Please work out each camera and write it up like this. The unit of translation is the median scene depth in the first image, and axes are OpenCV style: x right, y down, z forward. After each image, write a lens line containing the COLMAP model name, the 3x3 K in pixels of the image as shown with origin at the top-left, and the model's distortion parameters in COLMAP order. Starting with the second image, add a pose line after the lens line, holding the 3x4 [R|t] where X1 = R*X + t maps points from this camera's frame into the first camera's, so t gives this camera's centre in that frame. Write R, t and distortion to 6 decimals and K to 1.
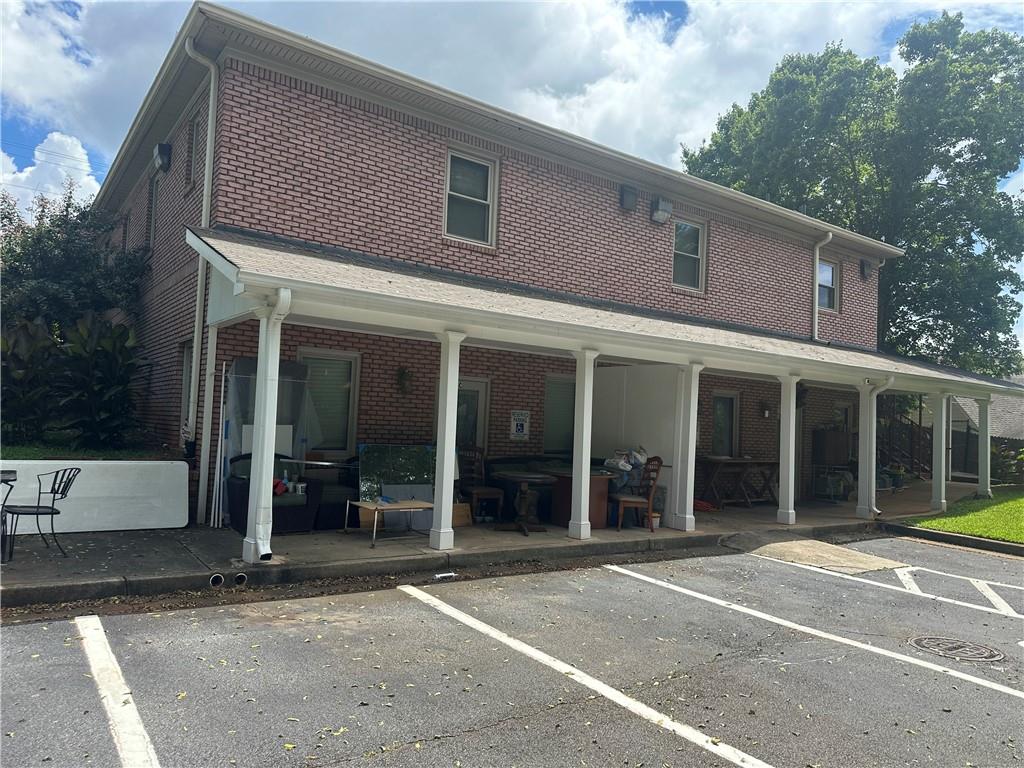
lens RADIAL K [[726.3, 0, 510.6], [0, 726.3, 386.2], [0, 0, 1]] dist [0.066527, -0.074913]
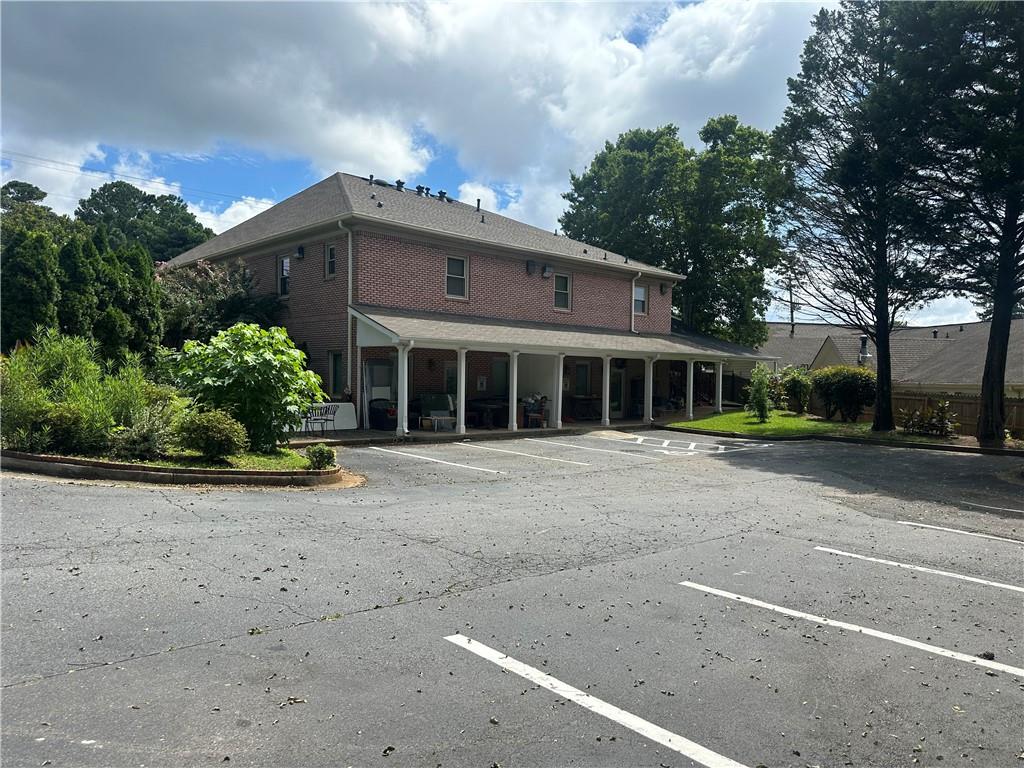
lens RADIAL K [[726.3, 0, 512.6], [0, 726.3, 384.0], [0, 0, 1]] dist [0.066527, -0.074913]
pose [[0.991891, -0.027522, 0.124073, -0.160364], [0.018983, 0.997402, 0.069487, -0.089358], [-0.125663, -0.066568, 0.989837, -1.098325]]
